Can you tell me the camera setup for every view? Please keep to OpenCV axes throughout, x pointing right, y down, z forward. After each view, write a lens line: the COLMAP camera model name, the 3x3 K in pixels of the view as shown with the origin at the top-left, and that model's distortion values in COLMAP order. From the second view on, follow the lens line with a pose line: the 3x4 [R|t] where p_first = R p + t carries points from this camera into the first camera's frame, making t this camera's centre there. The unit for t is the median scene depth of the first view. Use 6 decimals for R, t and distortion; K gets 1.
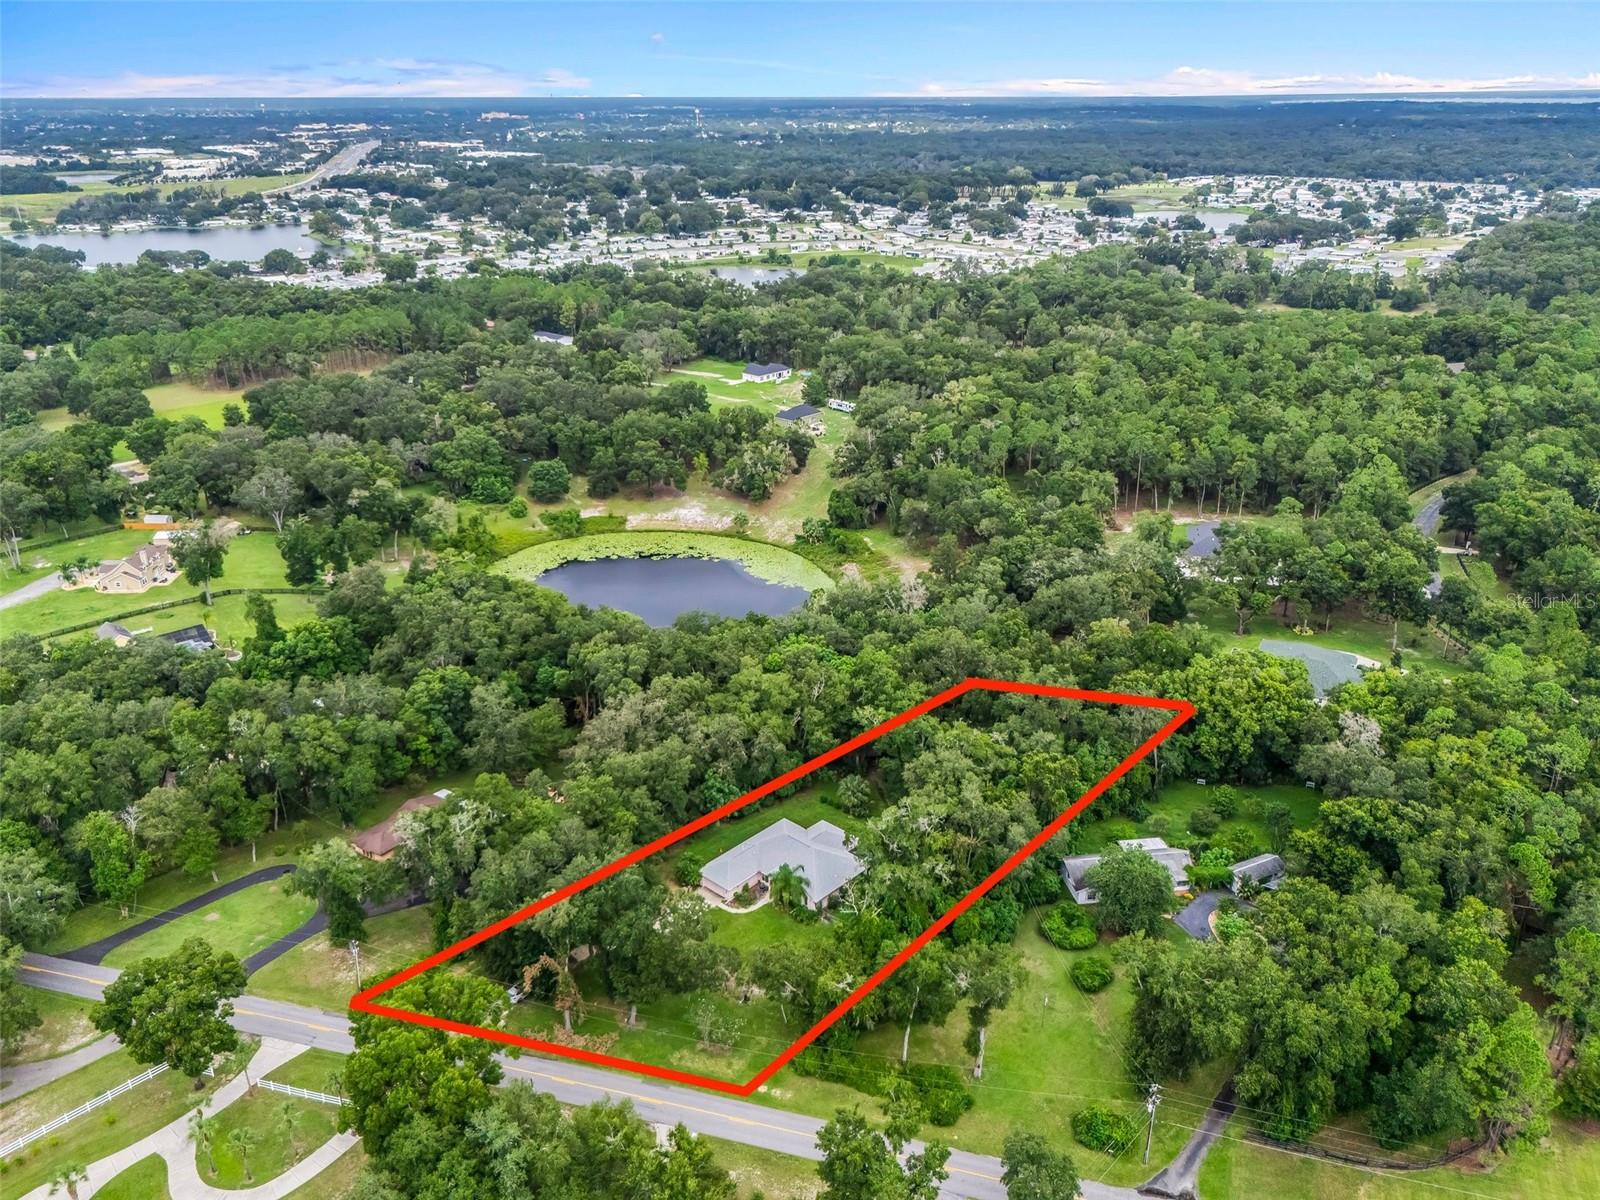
lens RADIAL K [[1136.3, 0, 800.0], [0, 1136.3, 600.0], [0, 0, 1]] dist [0.047842, -0.028294]
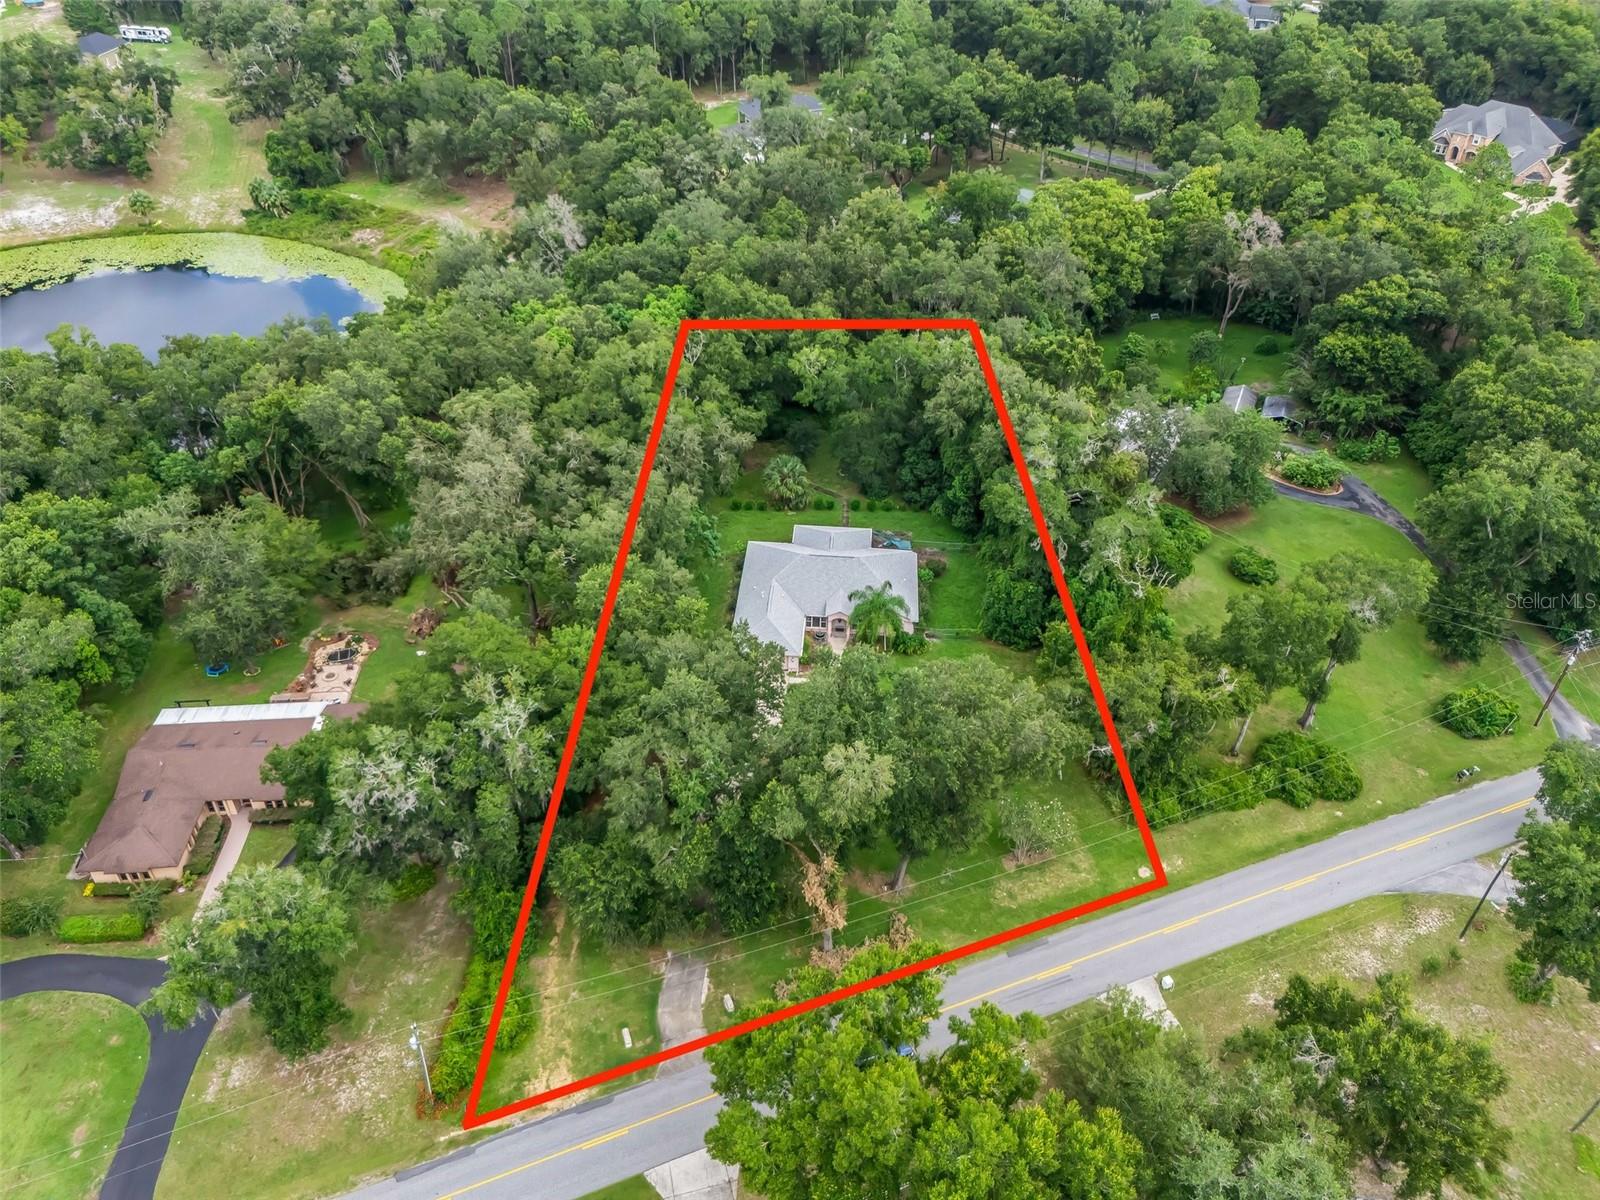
lens RADIAL K [[1136.3, 0, 800.0], [0, 1136.3, 600.0], [0, 0, 1]] dist [0.047842, -0.028294]
pose [[0.803589, -0.360377, 0.473680, -0.150279], [0.214660, 0.917775, 0.334080, 0.000113], [-0.555127, -0.166783, 0.814873, 0.187170]]
